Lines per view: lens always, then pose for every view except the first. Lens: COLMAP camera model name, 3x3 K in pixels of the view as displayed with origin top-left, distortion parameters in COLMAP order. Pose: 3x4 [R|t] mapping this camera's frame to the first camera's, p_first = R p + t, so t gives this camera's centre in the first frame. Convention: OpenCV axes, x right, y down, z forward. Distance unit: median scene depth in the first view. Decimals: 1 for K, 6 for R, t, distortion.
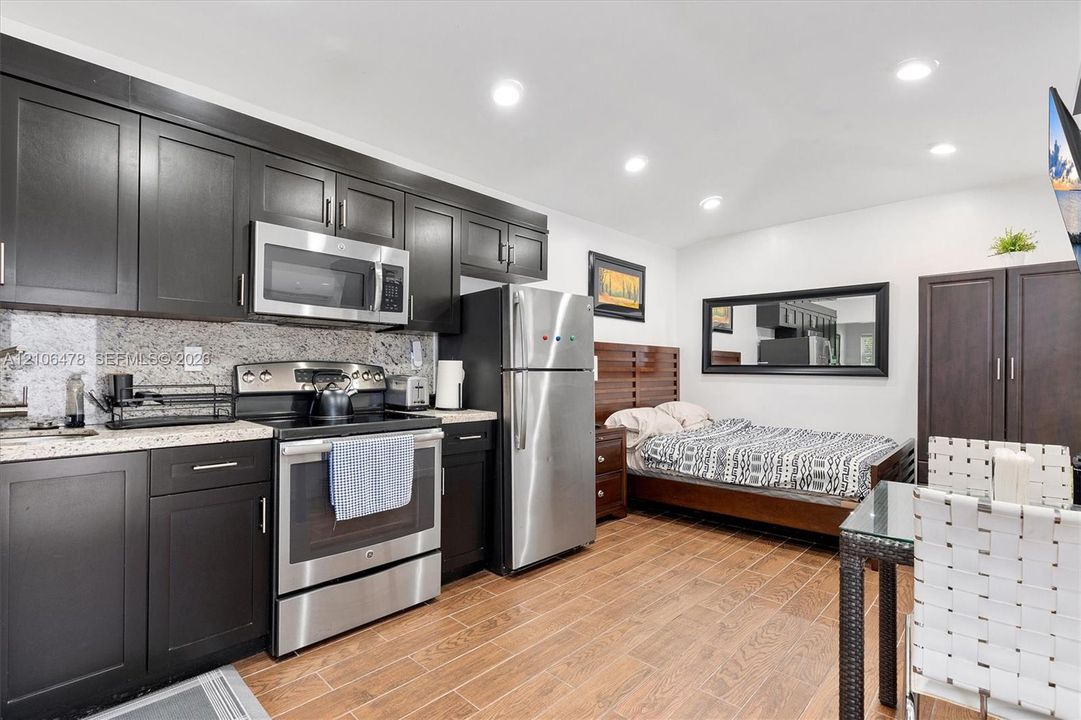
lens RADIAL K [[490.0, 0, 554.9], [0, 490.0, 362.0], [0, 0, 1]] dist [-0.008358, -0.000459]
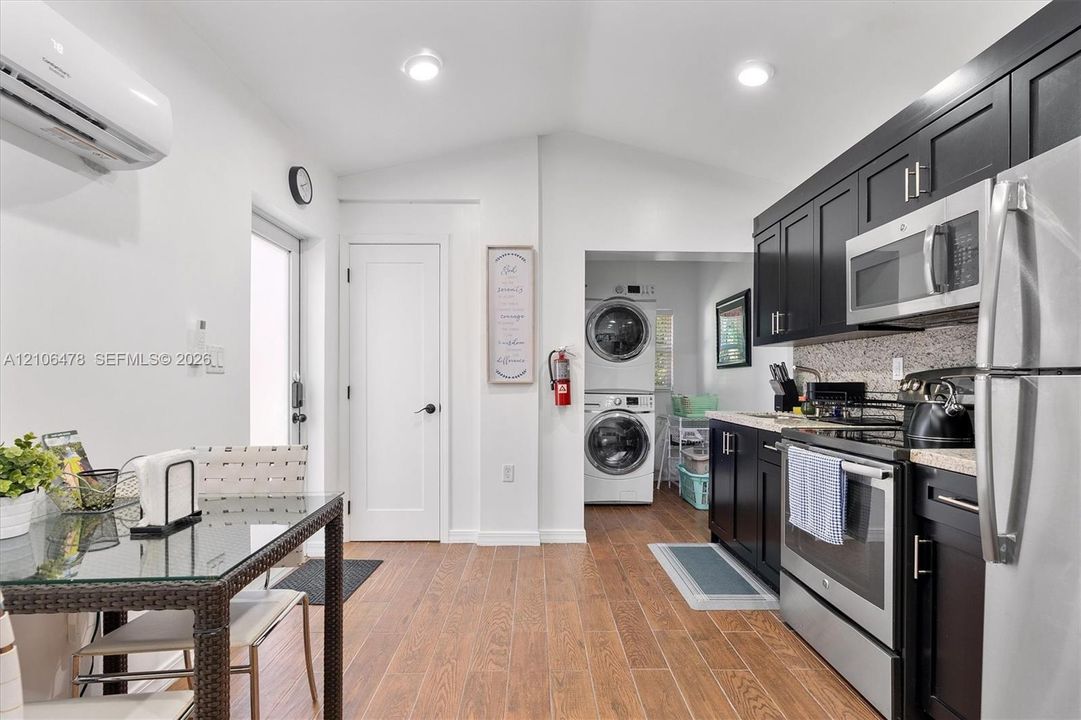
lens RADIAL K [[519.2, 0, 540.3], [0, 519.2, 358.6], [0, 0, 1]] dist [-0.001089, -0.000781]
pose [[-0.728807, -0.038254, -0.683650, 0.598080], [0.002808, 0.998263, -0.058852, 0.034644], [0.684713, -0.044812, -0.727433, 1.216865]]
